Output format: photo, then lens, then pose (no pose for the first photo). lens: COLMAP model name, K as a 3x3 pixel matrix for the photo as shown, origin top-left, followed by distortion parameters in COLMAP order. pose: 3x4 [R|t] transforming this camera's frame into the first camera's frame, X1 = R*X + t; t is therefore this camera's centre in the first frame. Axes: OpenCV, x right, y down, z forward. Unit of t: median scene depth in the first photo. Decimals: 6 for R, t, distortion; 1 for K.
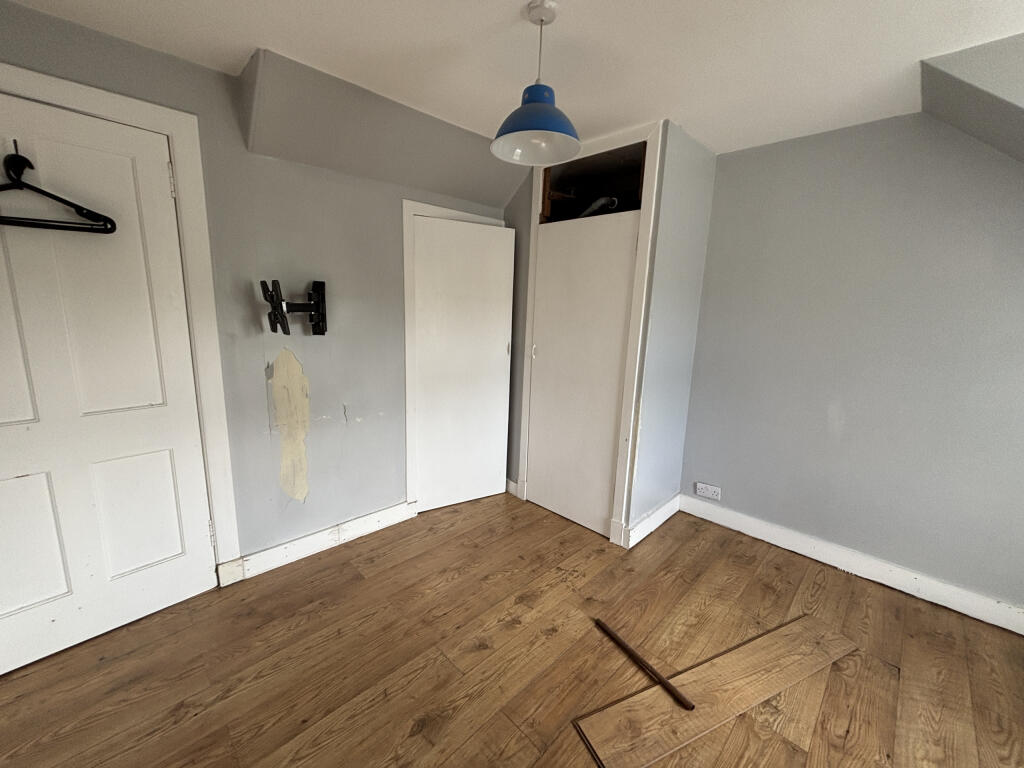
lens RADIAL K [[412.1, 0, 509.5], [0, 412.1, 386.7], [0, 0, 1]] dist [0.009836, -0.002804]
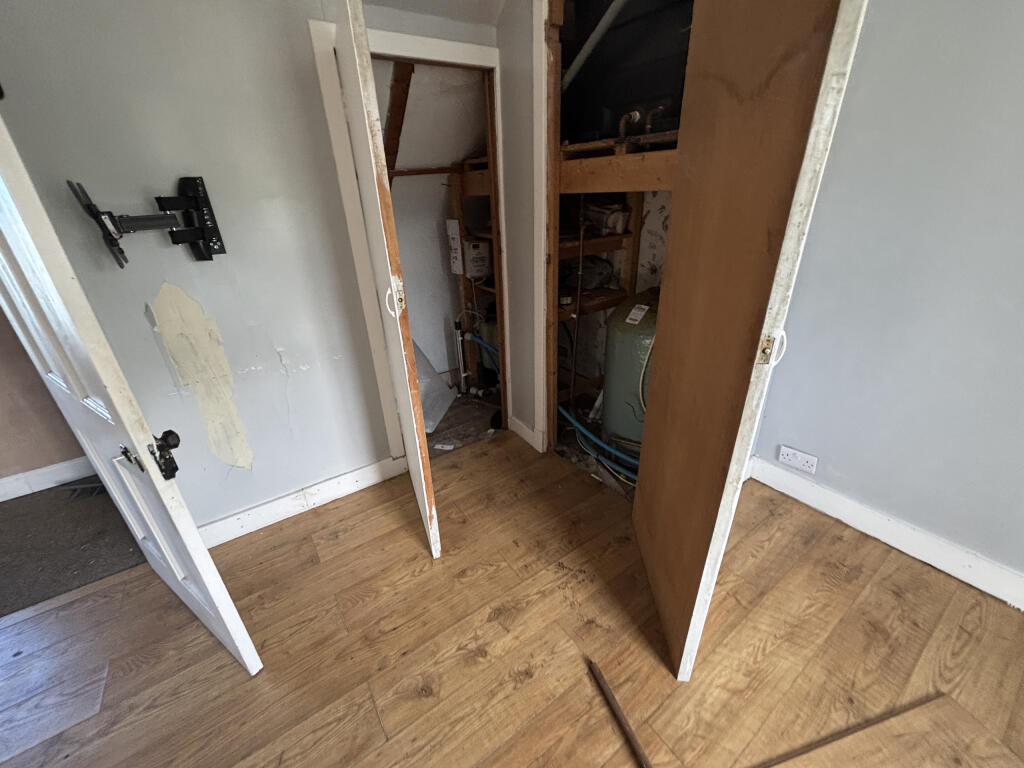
lens RADIAL K [[412.1, 0, 514.1], [0, 412.1, 380.1], [0, 0, 1]] dist [0.009836, -0.002804]
pose [[0.982552, 0.003745, -0.185950, 0.204495], [0.039256, 0.973098, 0.227023, -0.071441], [0.181798, -0.230362, 0.955972, 0.400218]]
